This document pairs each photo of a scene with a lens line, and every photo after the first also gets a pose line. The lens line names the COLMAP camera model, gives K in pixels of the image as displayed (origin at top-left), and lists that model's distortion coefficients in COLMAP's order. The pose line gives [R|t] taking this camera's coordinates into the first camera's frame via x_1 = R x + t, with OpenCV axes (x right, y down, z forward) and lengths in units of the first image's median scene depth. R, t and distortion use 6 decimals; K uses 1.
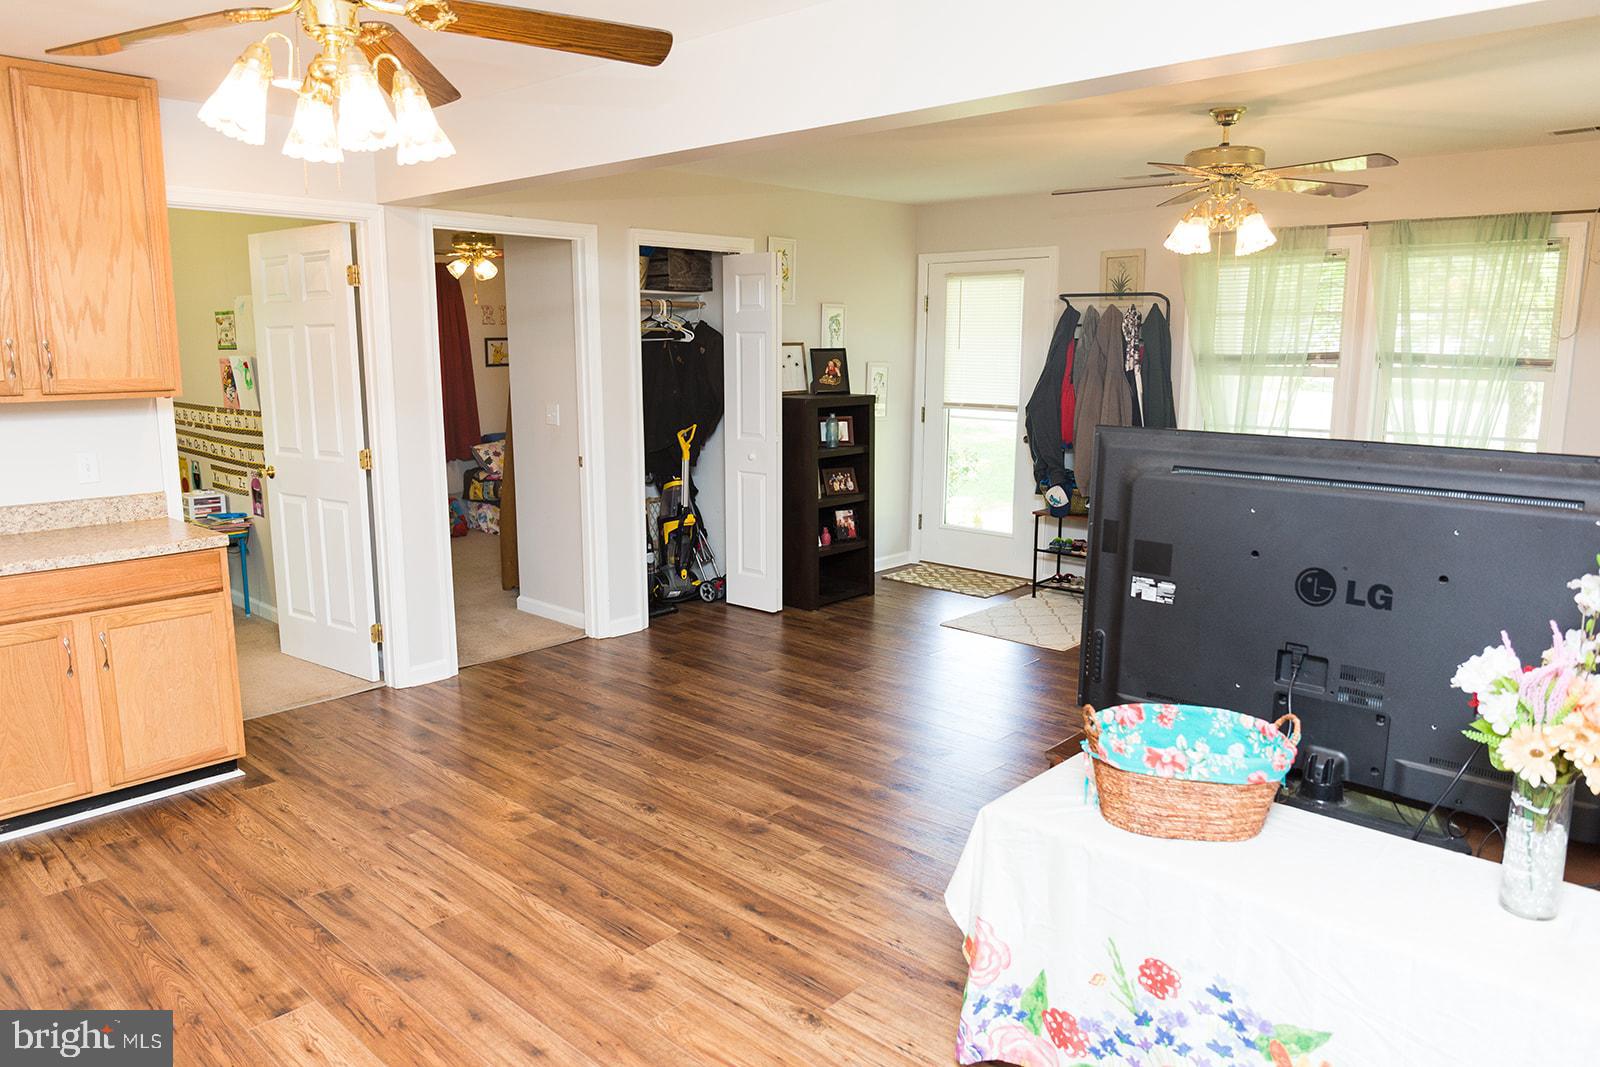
lens RADIAL K [[1086.7, 0, 795.0], [0, 1086.7, 536.5], [0, 0, 1]] dist [-0.024631, 0.000489]
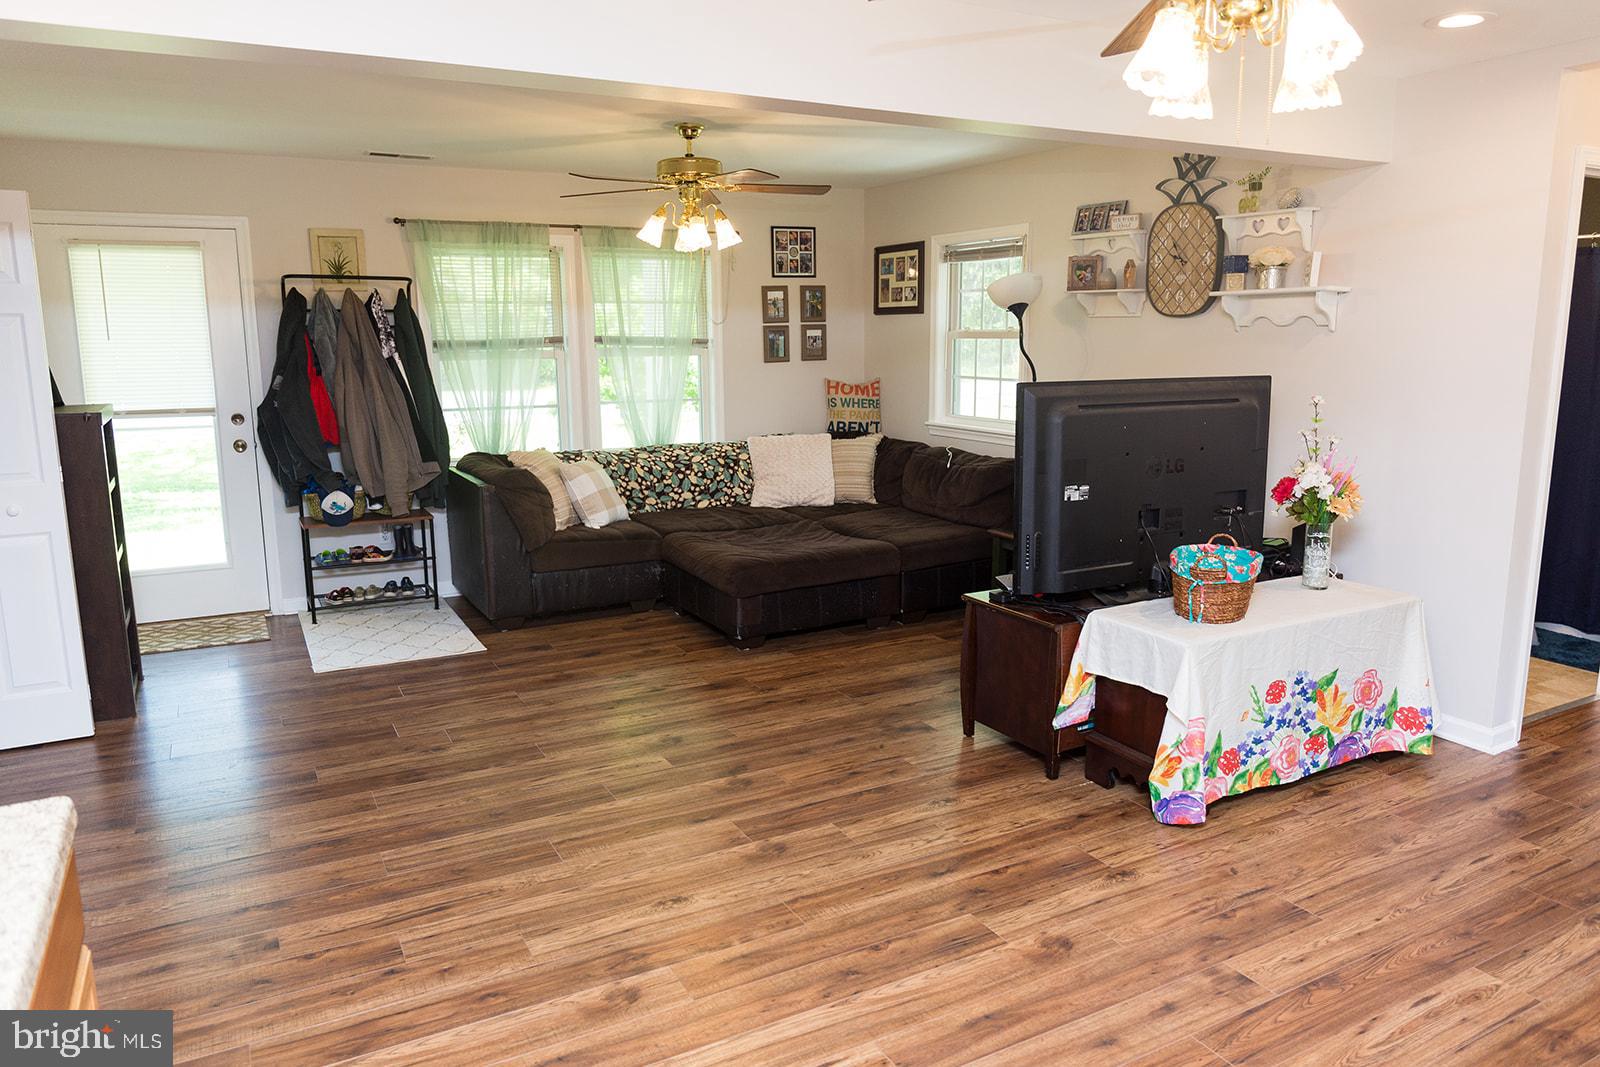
lens RADIAL K [[1086.7, 0, 798.4], [0, 1086.7, 528.0], [0, 0, 1]] dist [-0.024631, 0.000489]
pose [[0.314123, -0.169119, 0.934198, -0.728246], [0.172005, 0.977859, 0.119187, -0.089592], [-0.933671, 0.123248, 0.336257, 0.548373]]
